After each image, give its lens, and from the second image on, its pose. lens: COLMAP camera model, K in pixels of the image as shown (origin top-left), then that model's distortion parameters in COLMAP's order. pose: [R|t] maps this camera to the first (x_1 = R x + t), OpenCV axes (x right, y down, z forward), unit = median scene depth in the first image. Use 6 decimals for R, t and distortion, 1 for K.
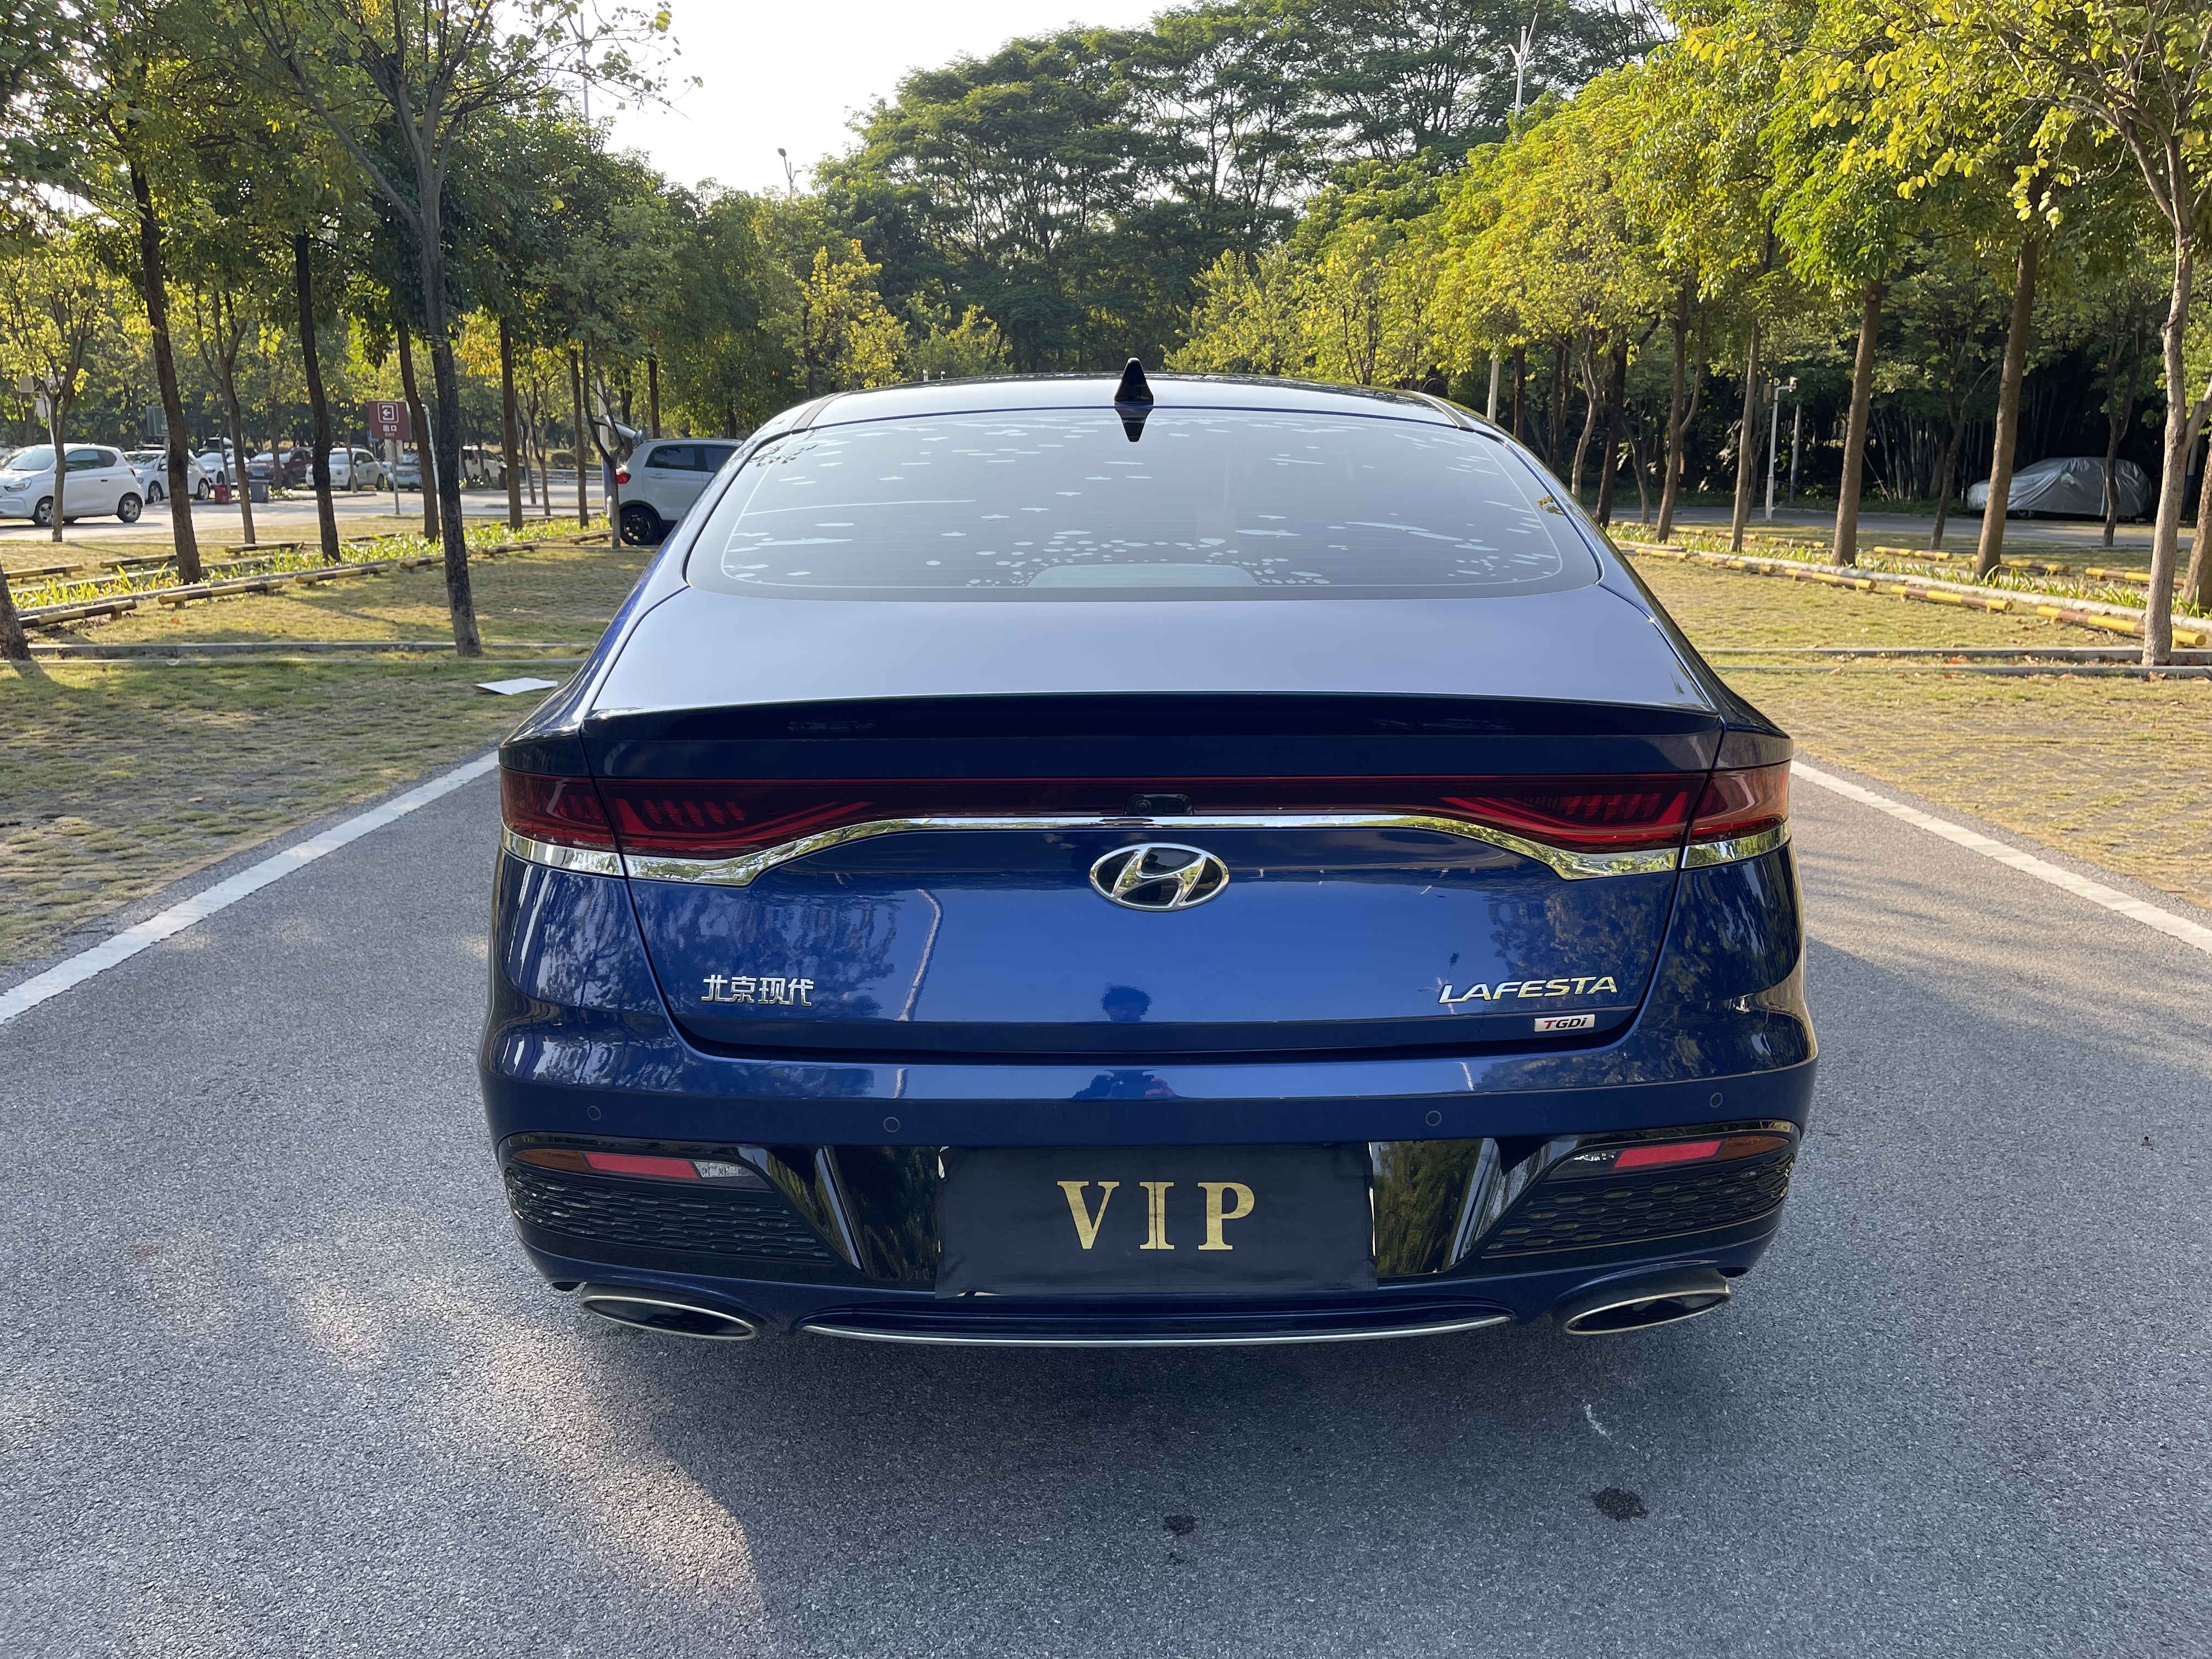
lens RADIAL K [[1673.3, 0, 1125.1], [0, 1673.3, 832.4], [0, 0, 1]] dist [0.072290, -0.096662]
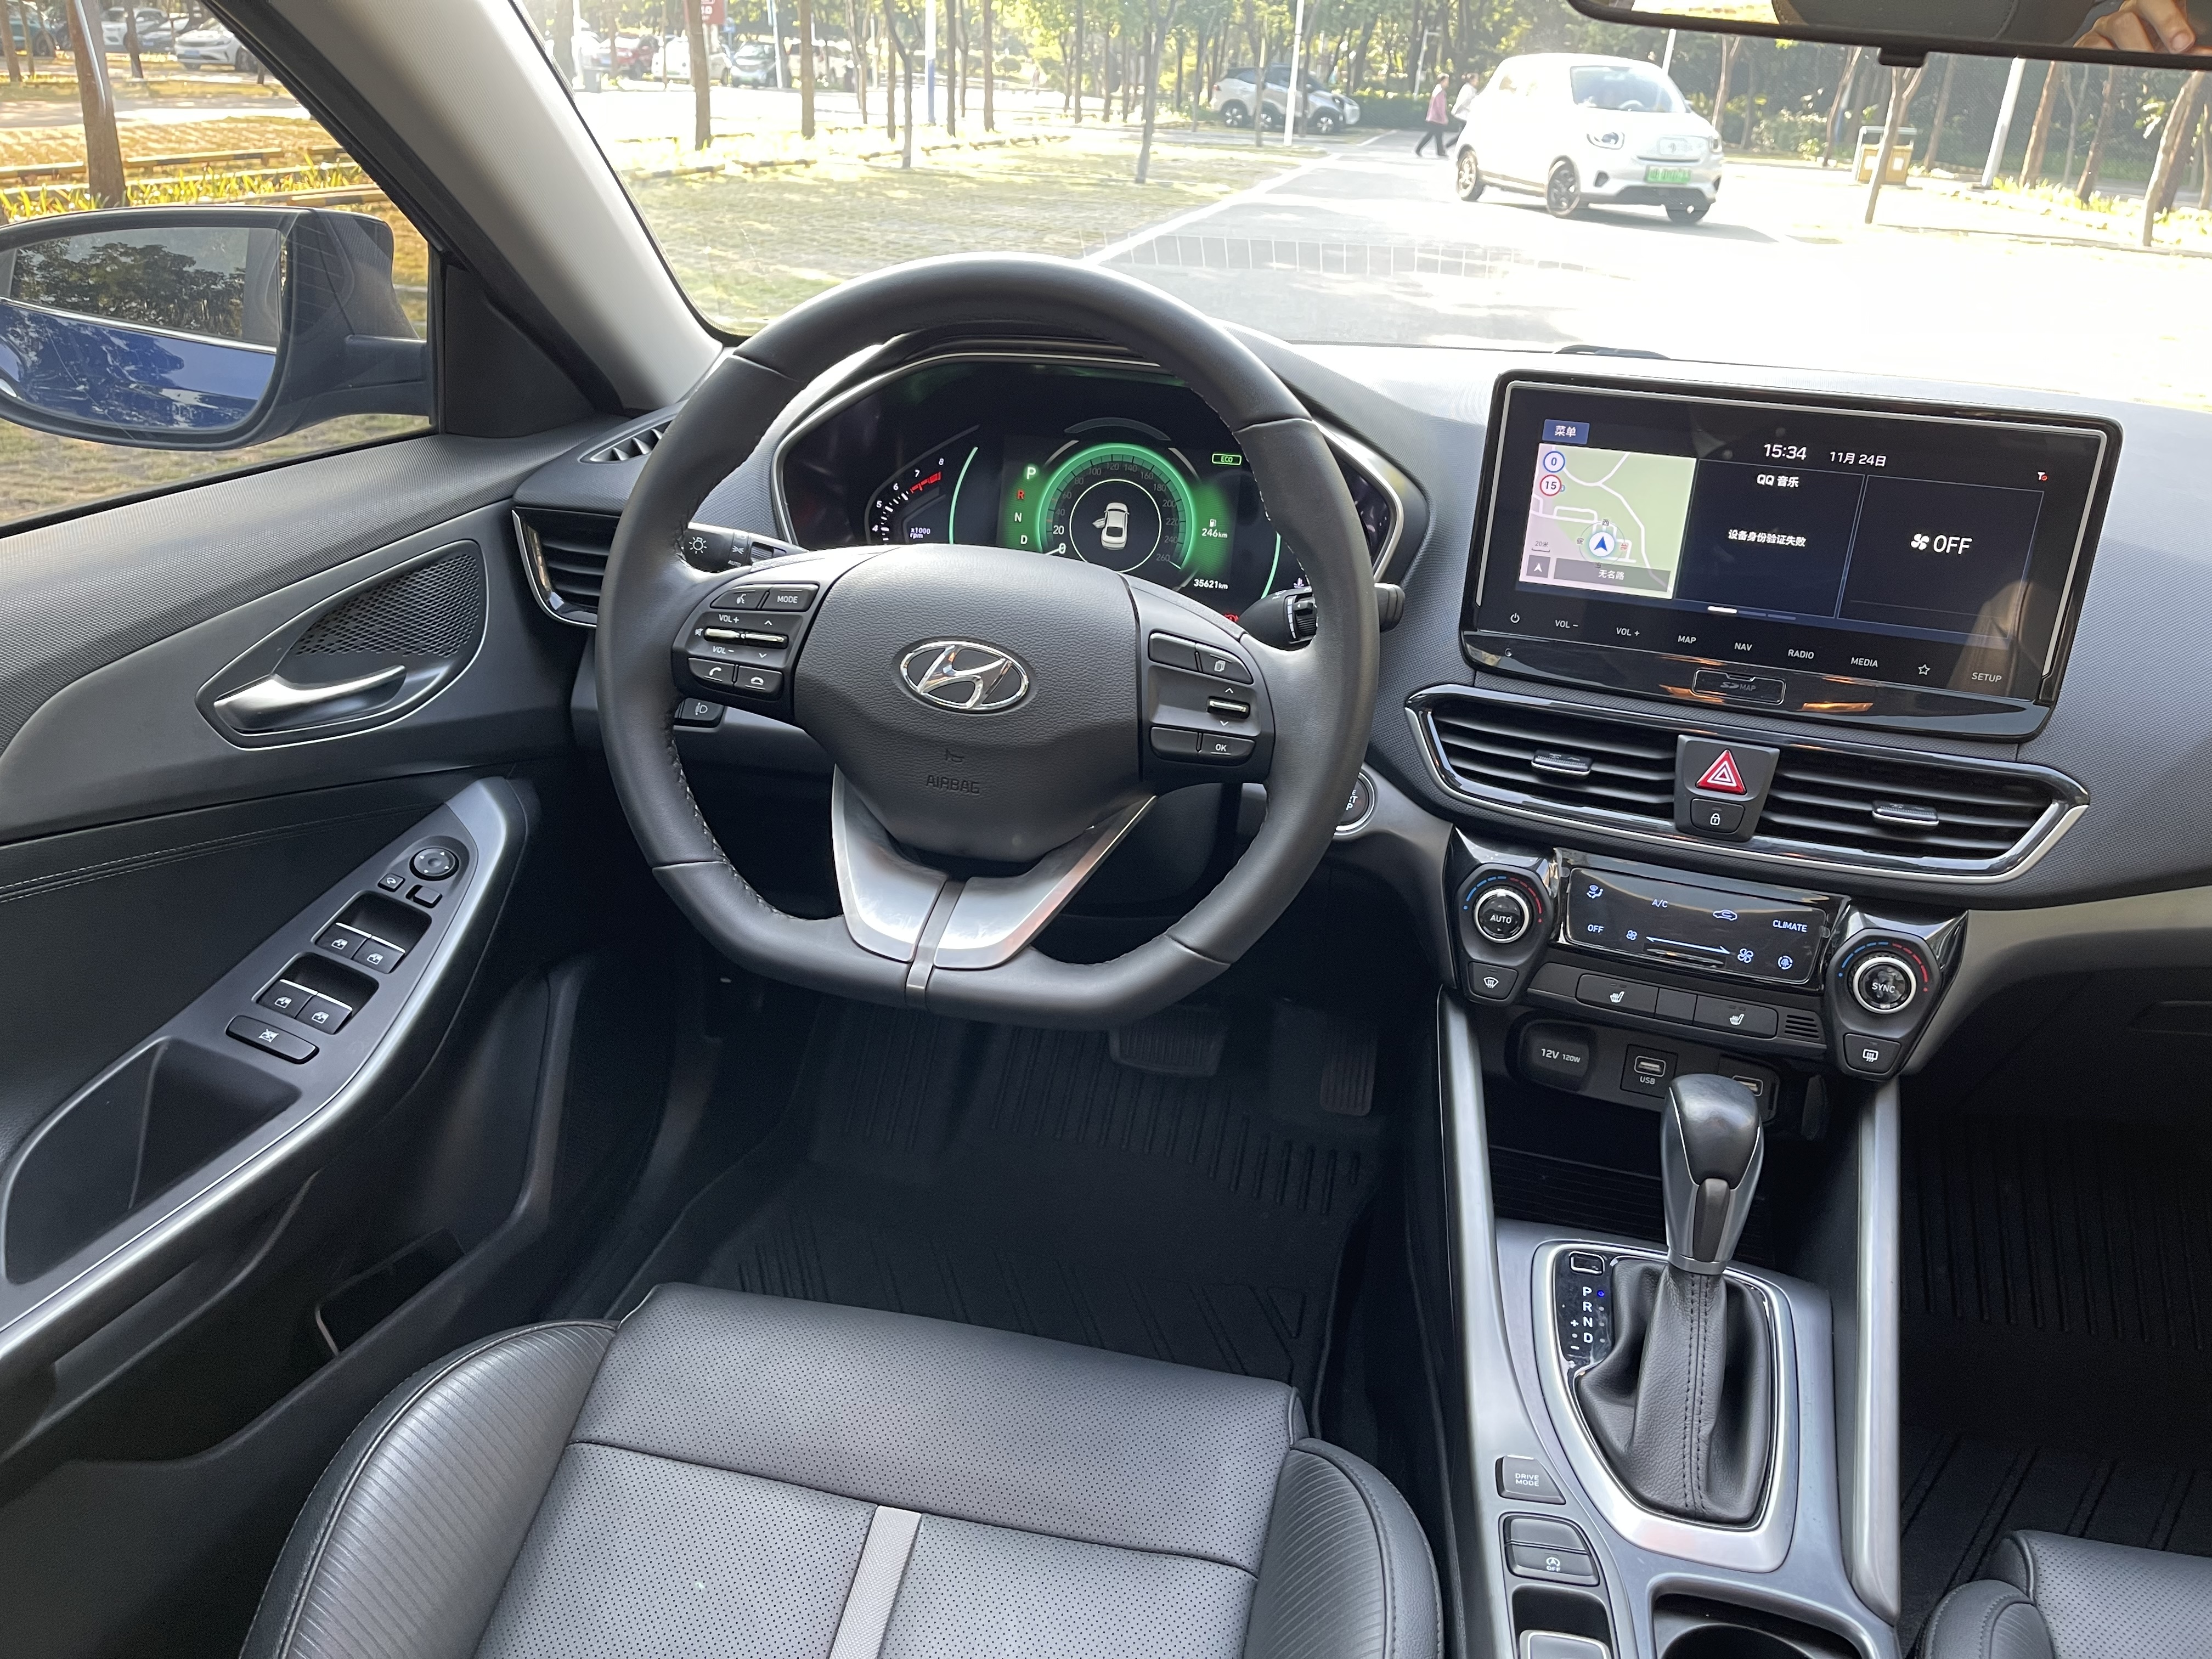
lens RADIAL K [[1673.3, 0, 1127.9], [0, 1673.3, 823.1], [0, 0, 1]] dist [0.072290, -0.096662]
pose [[0.976528, 0.127471, -0.173618, -0.010410], [-0.091497, 0.975230, 0.201382, -0.043784], [0.194988, -0.180770, 0.964003, 0.220713]]
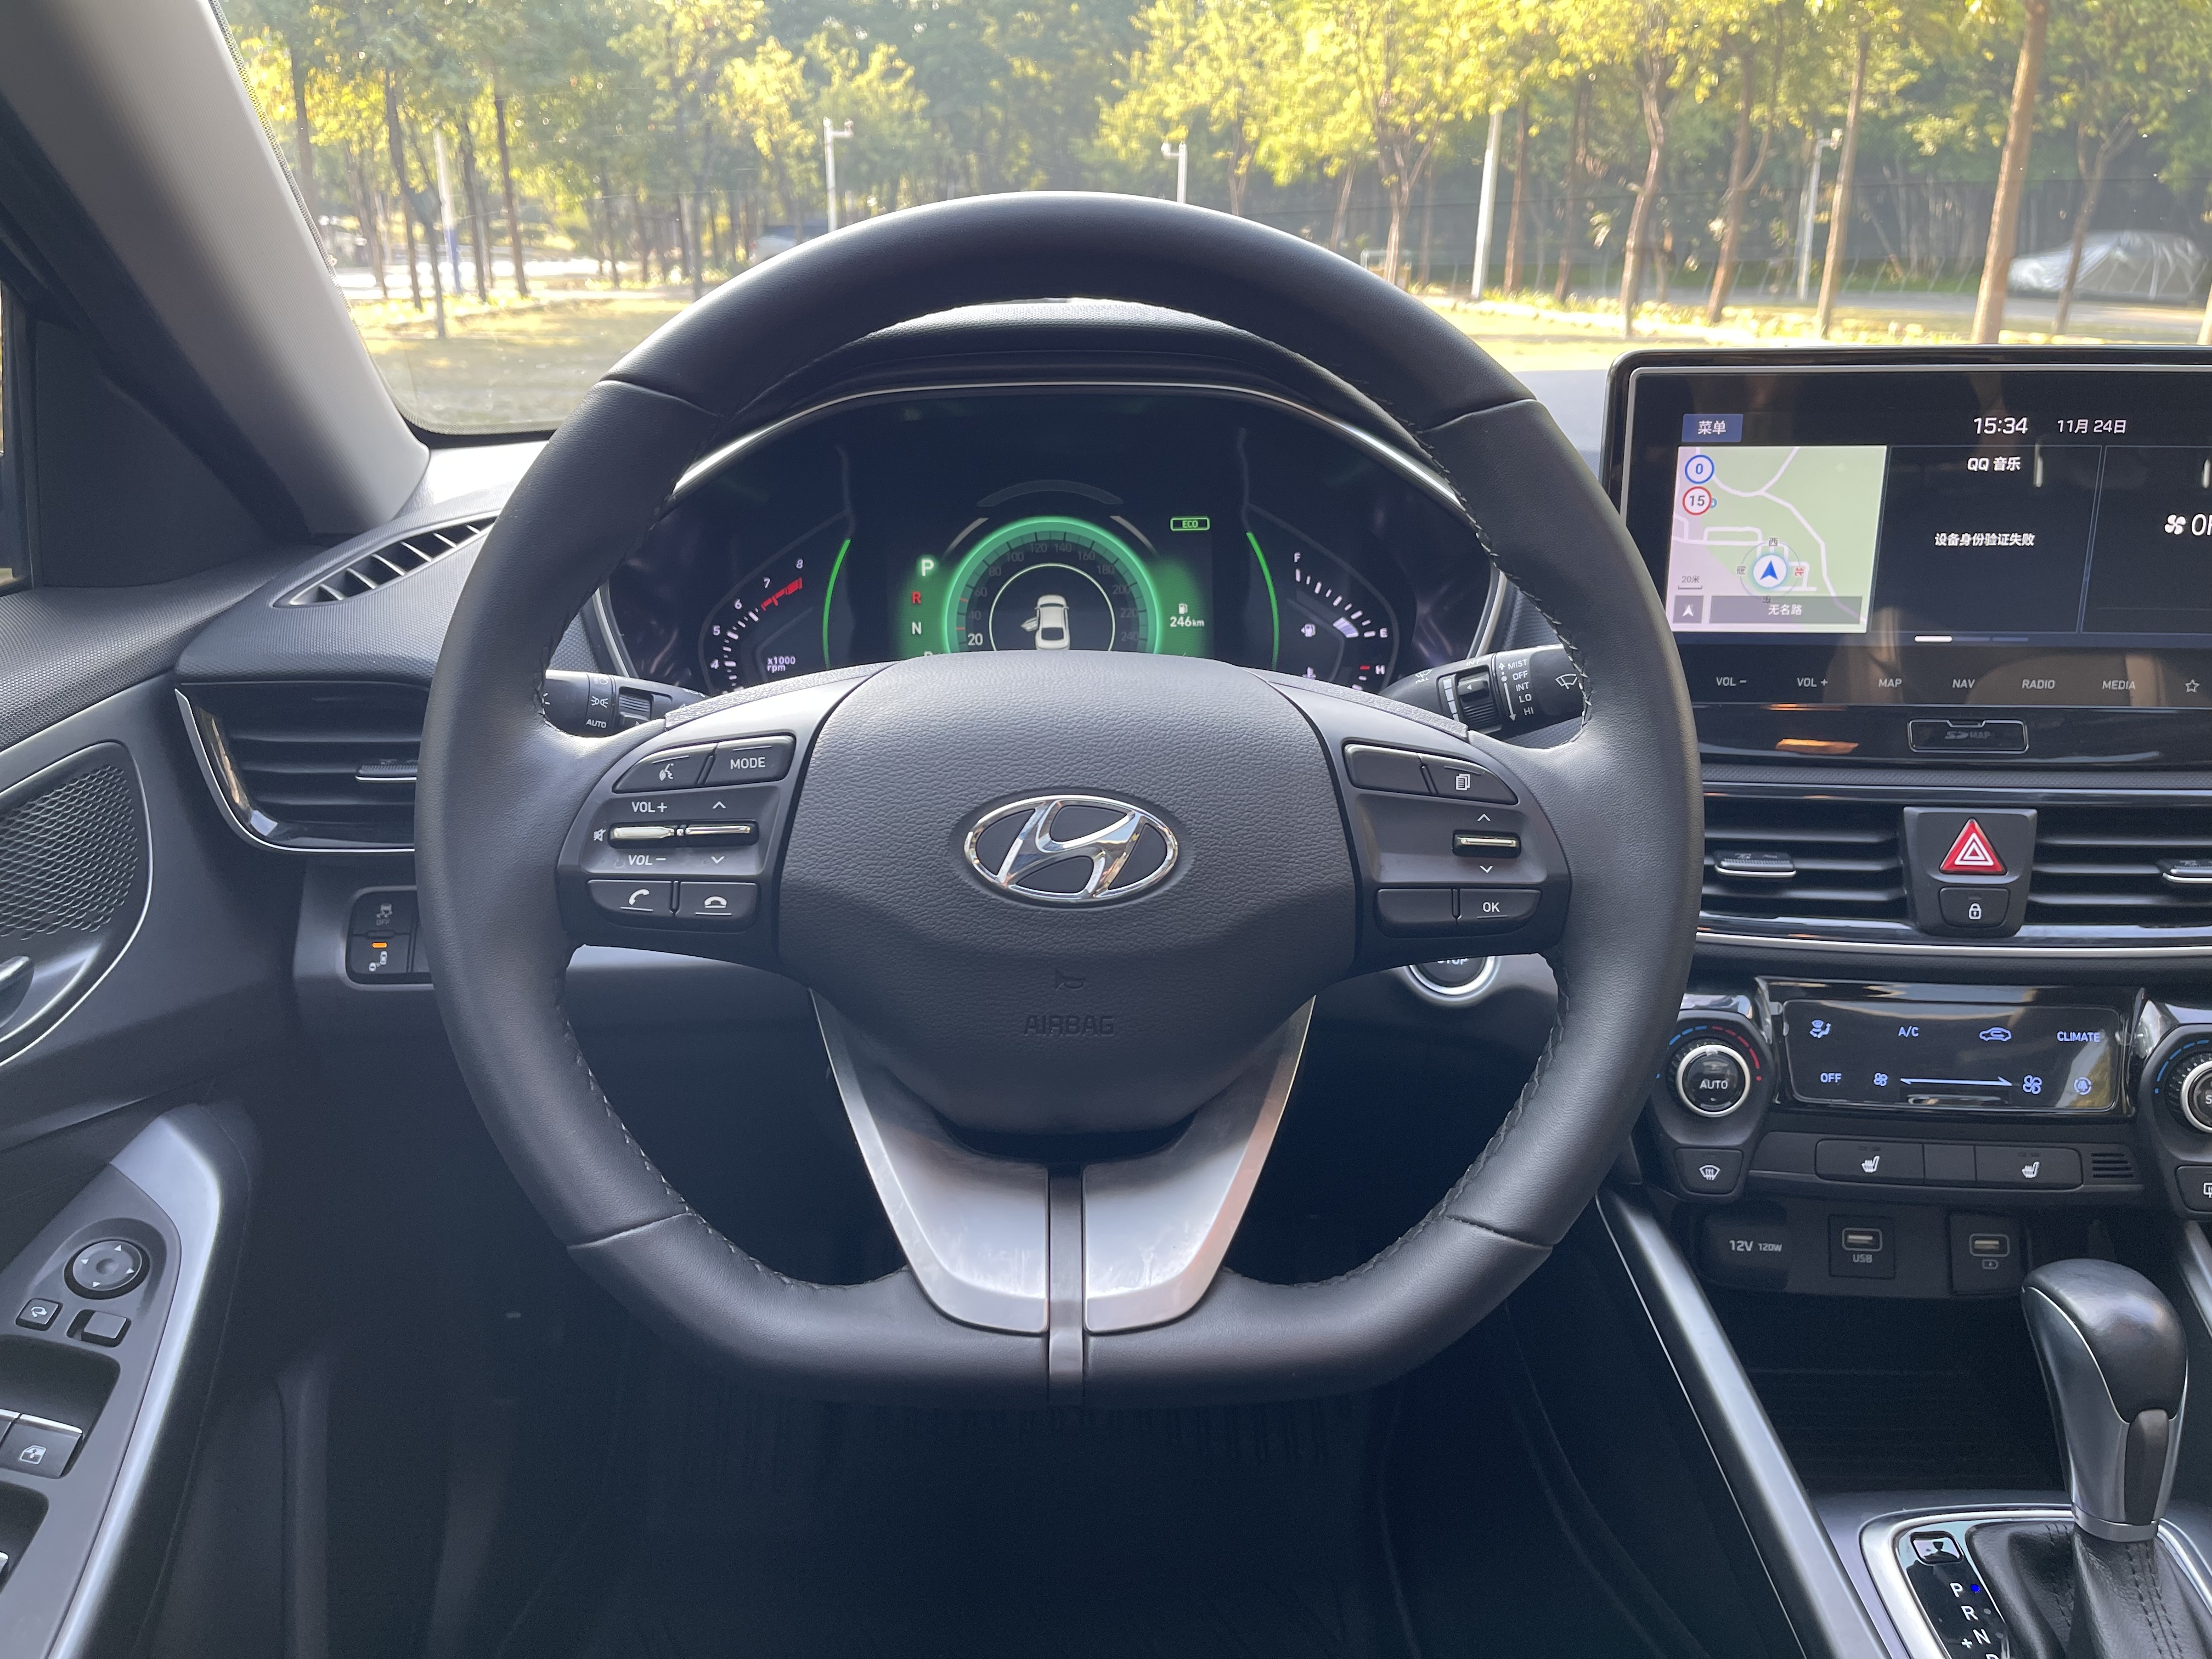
lens RADIAL K [[1673.3, 0, 1114.8], [0, 1673.3, 837.1], [0, 0, 1]] dist [0.072290, -0.096662]
pose [[0.999232, -0.013122, 0.036924, -0.023227], [0.008541, 0.992544, 0.121590, -0.041777], [-0.038244, -0.121181, 0.991893, 0.236226]]
